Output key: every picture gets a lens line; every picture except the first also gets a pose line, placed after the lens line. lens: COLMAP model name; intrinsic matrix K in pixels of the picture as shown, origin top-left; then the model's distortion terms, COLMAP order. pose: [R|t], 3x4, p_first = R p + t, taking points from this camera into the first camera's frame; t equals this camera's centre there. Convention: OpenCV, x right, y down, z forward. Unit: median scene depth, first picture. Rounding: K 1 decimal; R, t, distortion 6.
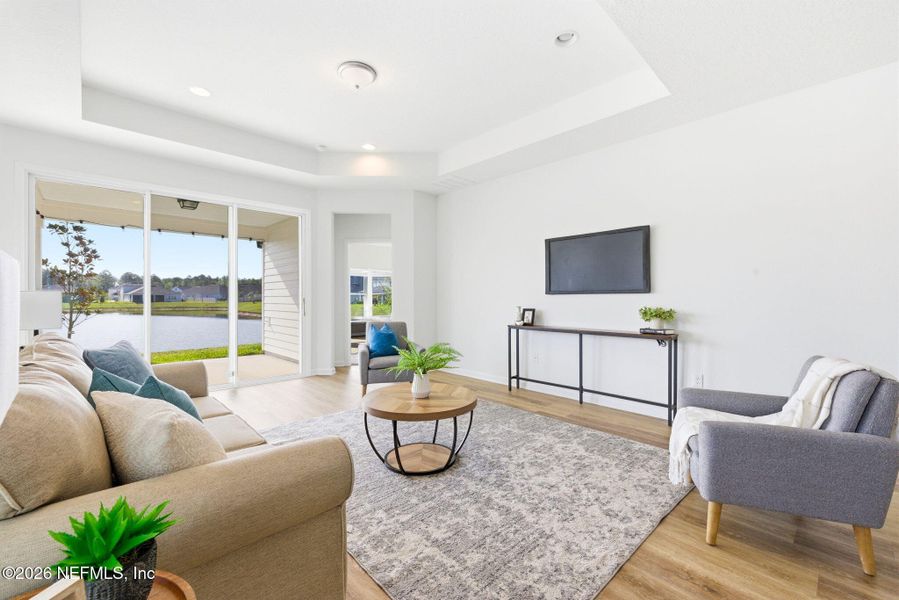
lens RADIAL K [[379.6, 0, 455.8], [0, 379.6, 295.3], [0, 0, 1]] dist [0.008115, -0.000851]
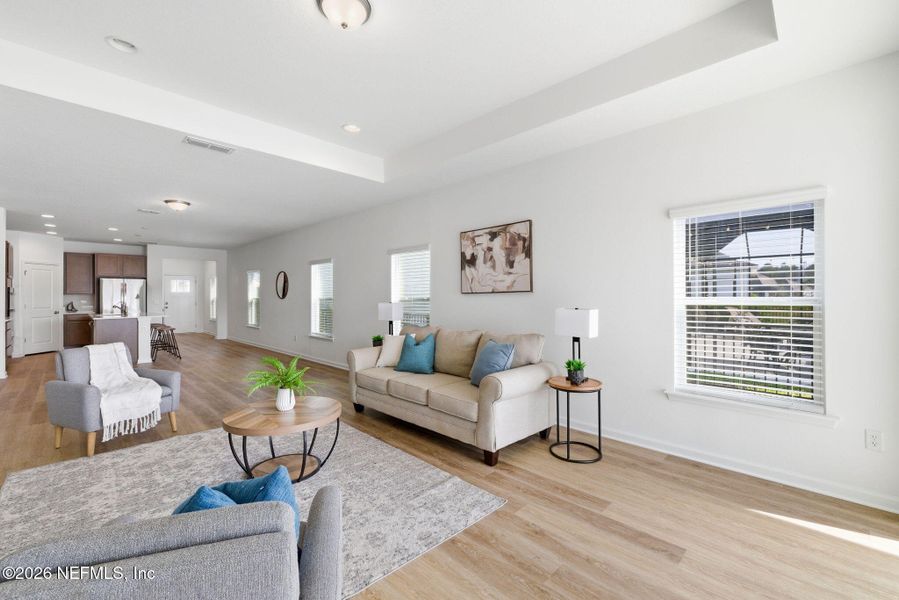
lens RADIAL K [[379.6, 0, 453.1], [0, 379.6, 295.0], [0, 0, 1]] dist [0.008115, -0.000851]
pose [[-0.999648, 0.002775, -0.026375, -0.404910], [0.003030, 0.999949, -0.009635, -0.033757], [0.026347, -0.009712, -0.999606, 1.579613]]
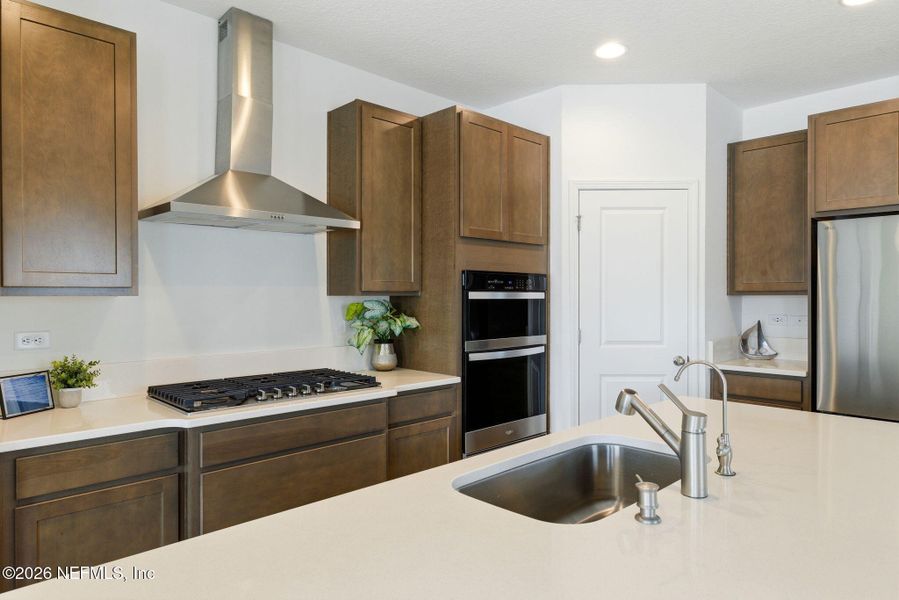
lens RADIAL K [[557.1, 0, 458.5], [0, 557.1, 297.0], [0, 0, 1]] dist [-0.000587, 0.006300]
pose [[-0.008742, -0.001772, 0.999960, 1.166735], [-0.005663, 0.999982, 0.001722, -0.065887], [-0.999946, -0.005648, -0.008752, -0.643185]]
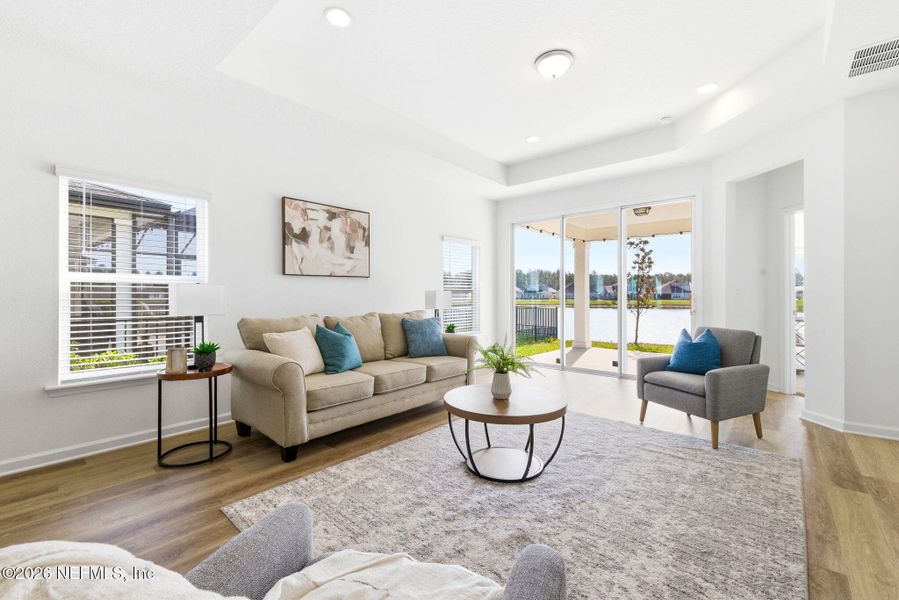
lens RADIAL K [[379.6, 0, 453.9], [0, 379.6, 298.5], [0, 0, 1]] dist [0.008115, -0.000851]
pose [[0.088628, 0.008158, -0.996031, 0.632952], [0.006069, 0.999943, 0.008730, 0.007960], [0.996046, -0.006819, 0.088573, 0.604680]]
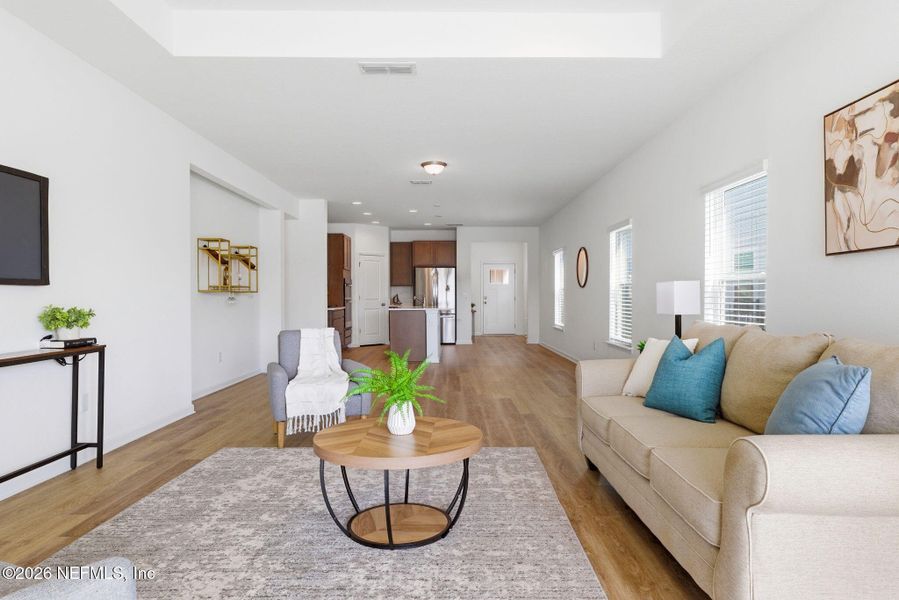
lens RADIAL K [[557.1, 0, 454.5], [0, 557.1, 302.1], [0, 0, 1]] dist [-0.000587, 0.006300]
pose [[-0.726223, -0.003545, 0.687450, -0.649260], [-0.000124, 0.999987, 0.005025, 0.017279], [-0.687460, 0.003564, -0.726214, 1.263703]]
